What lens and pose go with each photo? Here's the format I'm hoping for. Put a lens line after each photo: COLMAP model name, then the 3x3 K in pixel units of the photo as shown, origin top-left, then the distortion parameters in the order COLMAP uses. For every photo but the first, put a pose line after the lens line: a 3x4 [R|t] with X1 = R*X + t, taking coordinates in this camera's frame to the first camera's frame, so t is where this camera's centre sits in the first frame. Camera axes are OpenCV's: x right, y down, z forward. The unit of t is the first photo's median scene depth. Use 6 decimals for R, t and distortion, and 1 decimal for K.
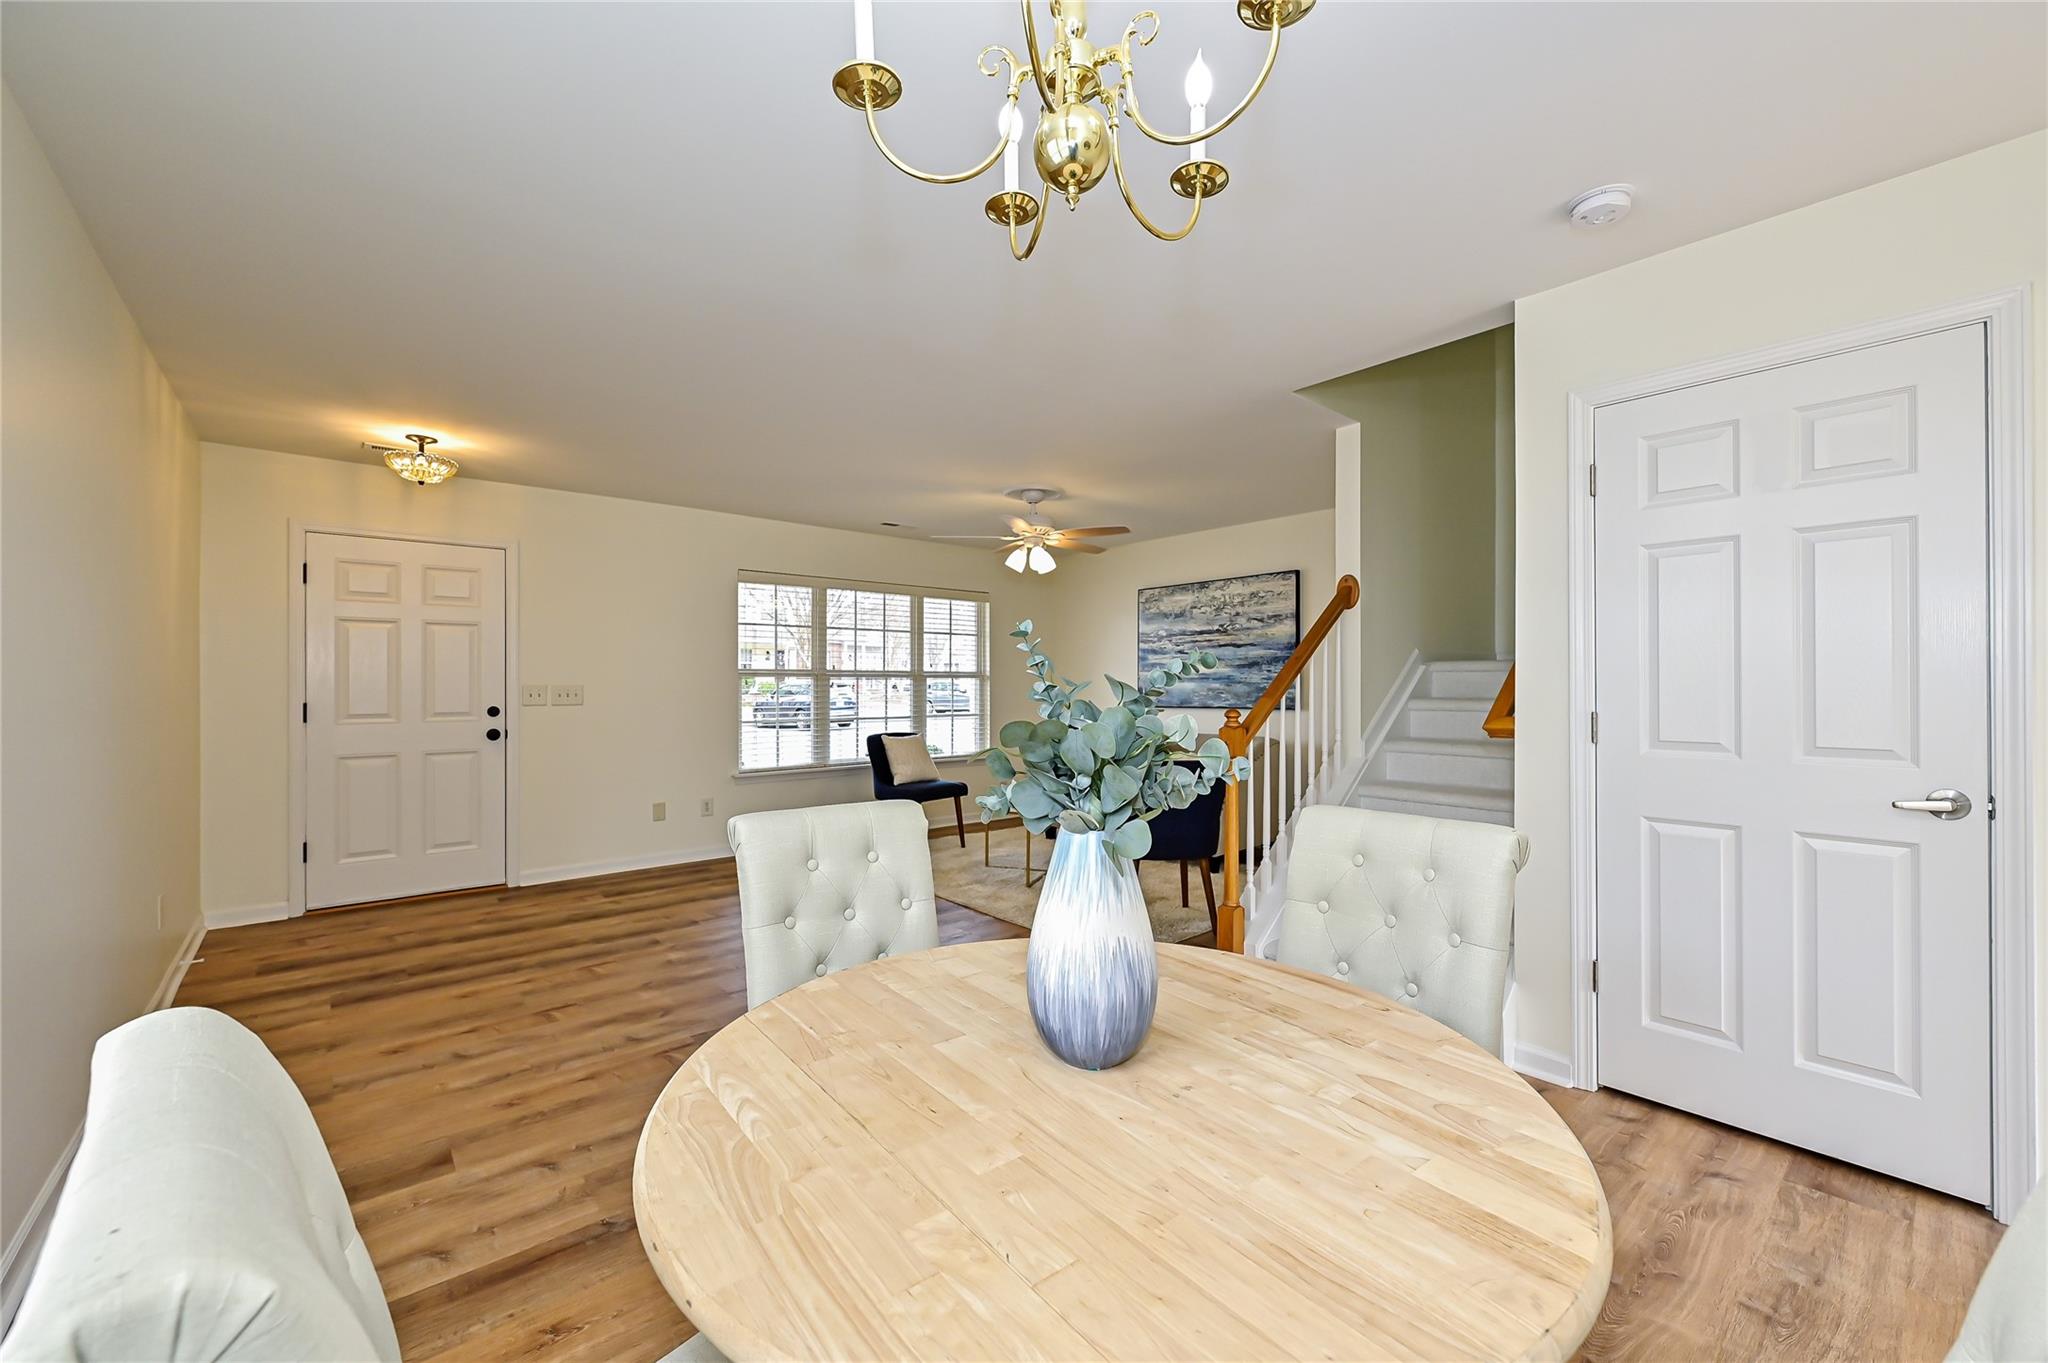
lens RADIAL K [[823.2, 0, 1026.5], [0, 823.2, 677.5], [0, 0, 1]] dist [-0.000078, -0.000512]
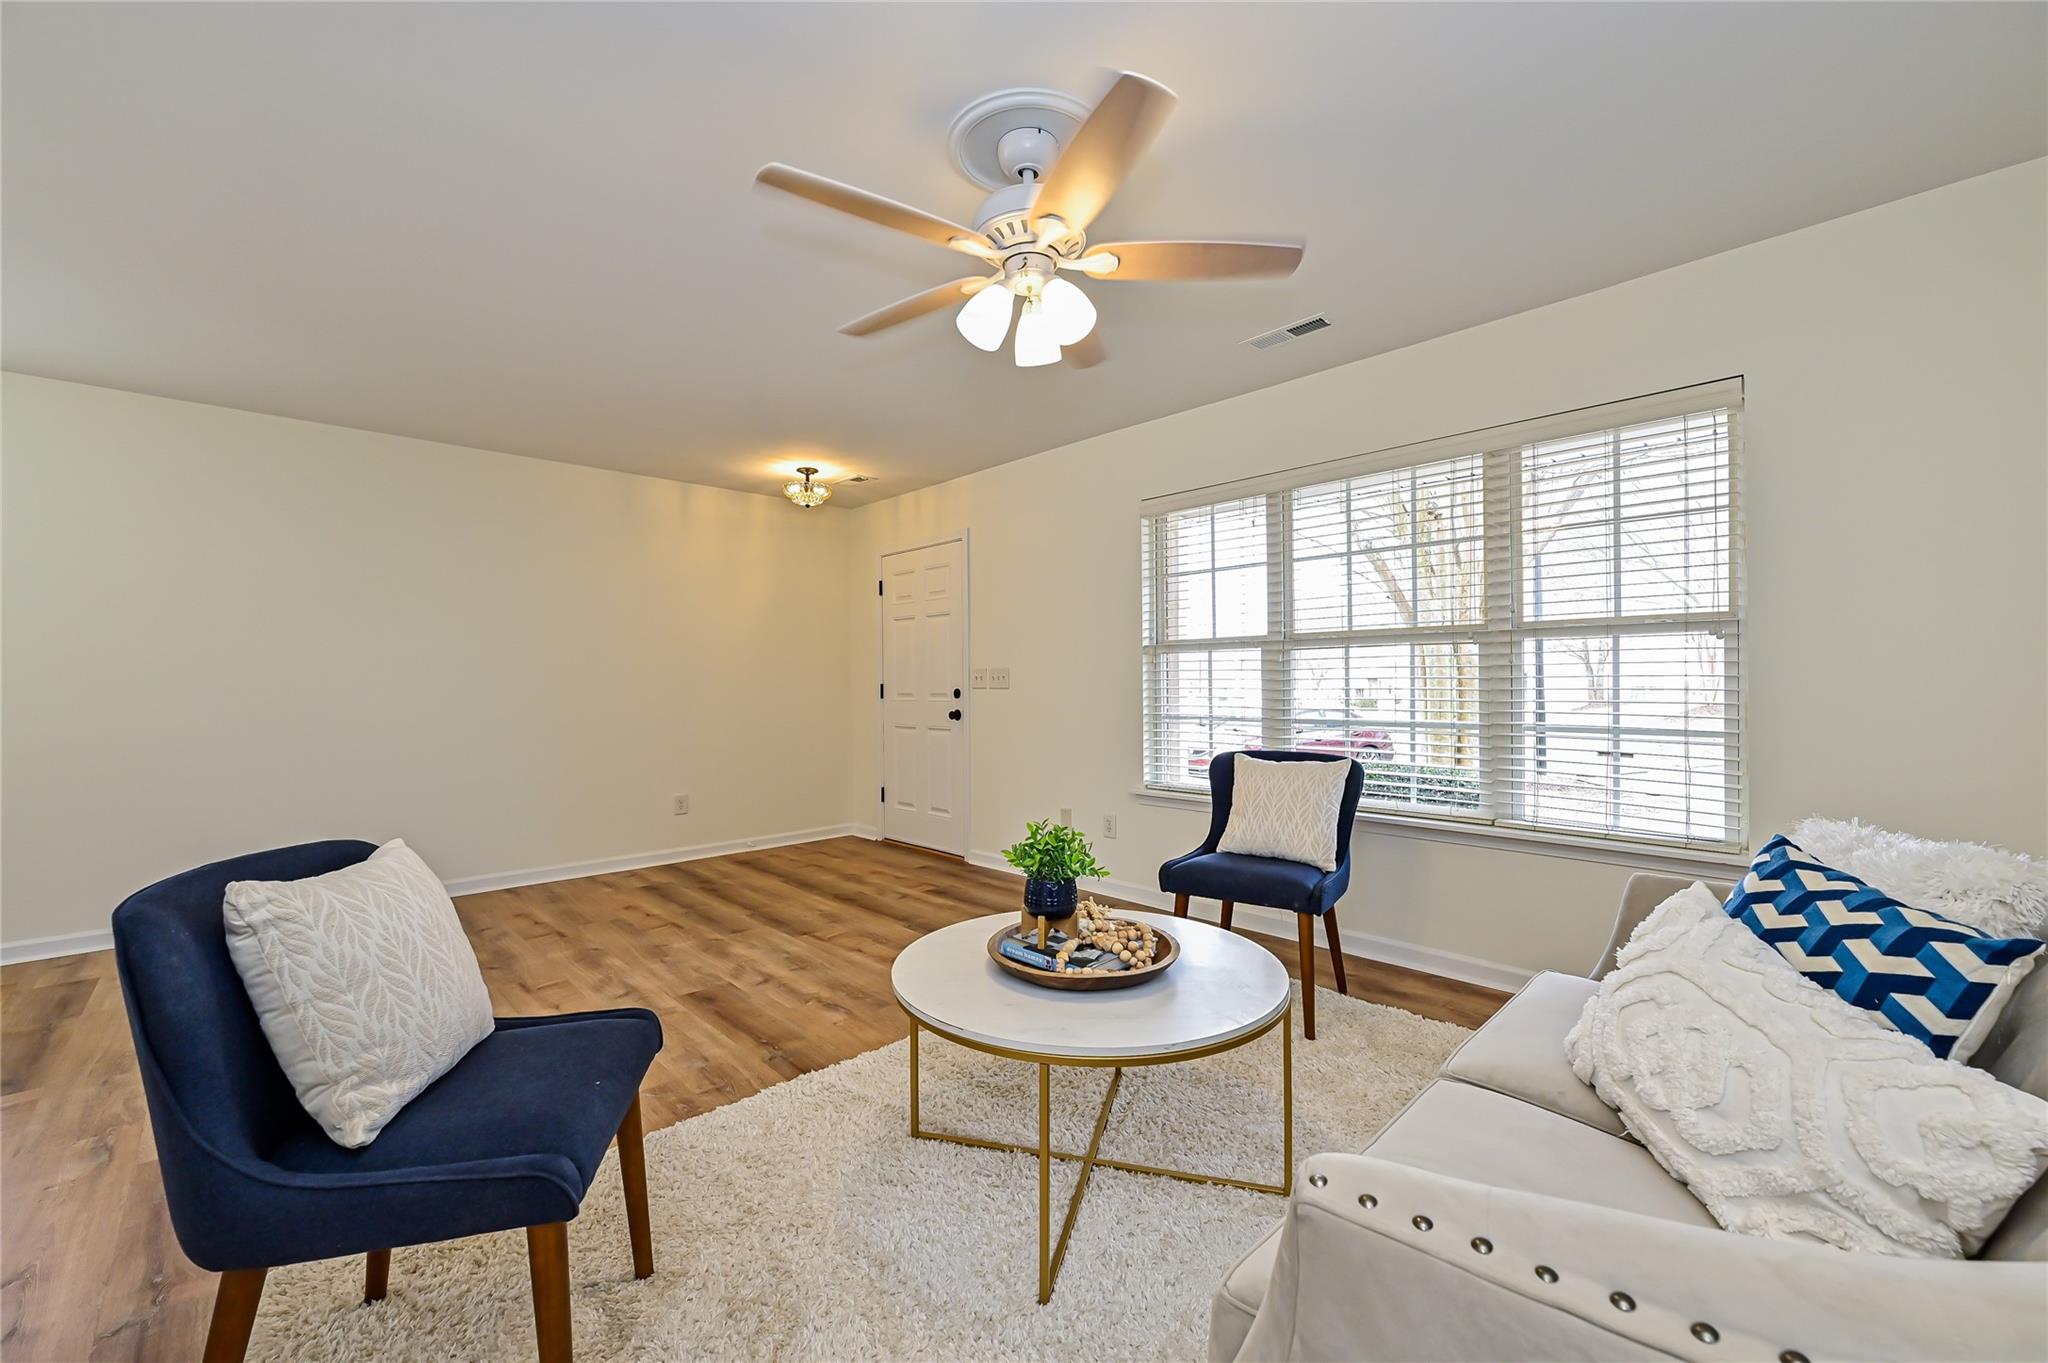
lens RADIAL K [[823.2, 0, 1033.4], [0, 823.2, 689.7], [0, 0, 1]] dist [-0.000078, -0.000512]
pose [[0.051047, 0.013746, -0.998602, 0.489179], [0.019875, 0.999693, 0.014777, 0.025212], [0.998498, -0.020602, 0.050758, 1.187924]]
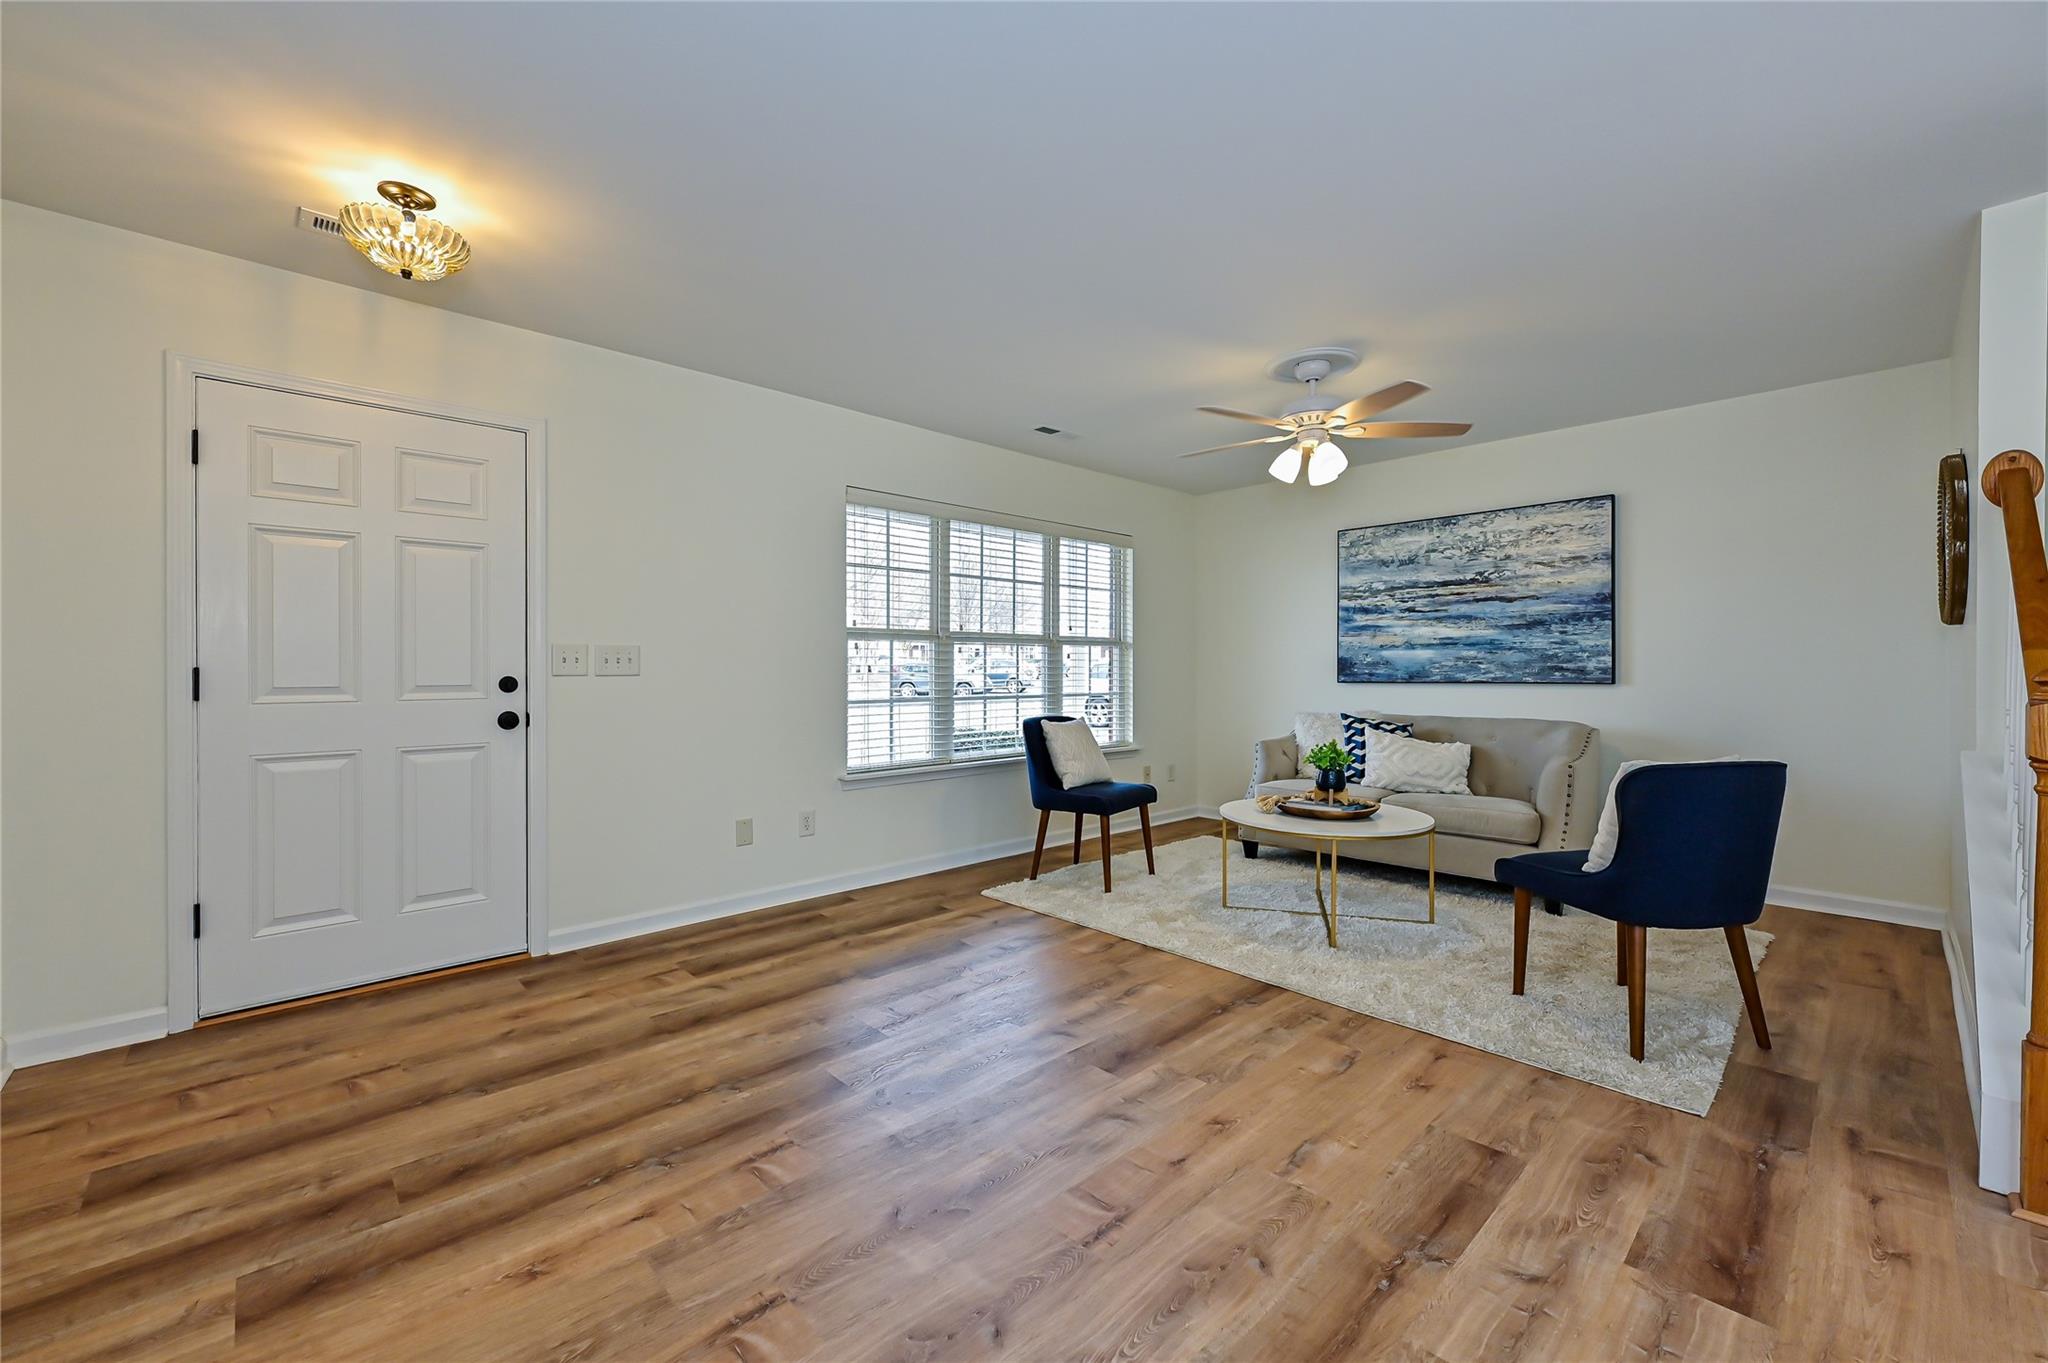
lens RADIAL K [[823.2, 0, 1019.6], [0, 823.2, 665.9], [0, 0, 1]] dist [-0.000078, -0.000512]
pose [[0.998823, 0.000447, 0.048506, -0.320656], [-0.000601, 0.999995, 0.003169, 0.028136], [-0.048505, -0.003195, 0.998818, 0.388281]]
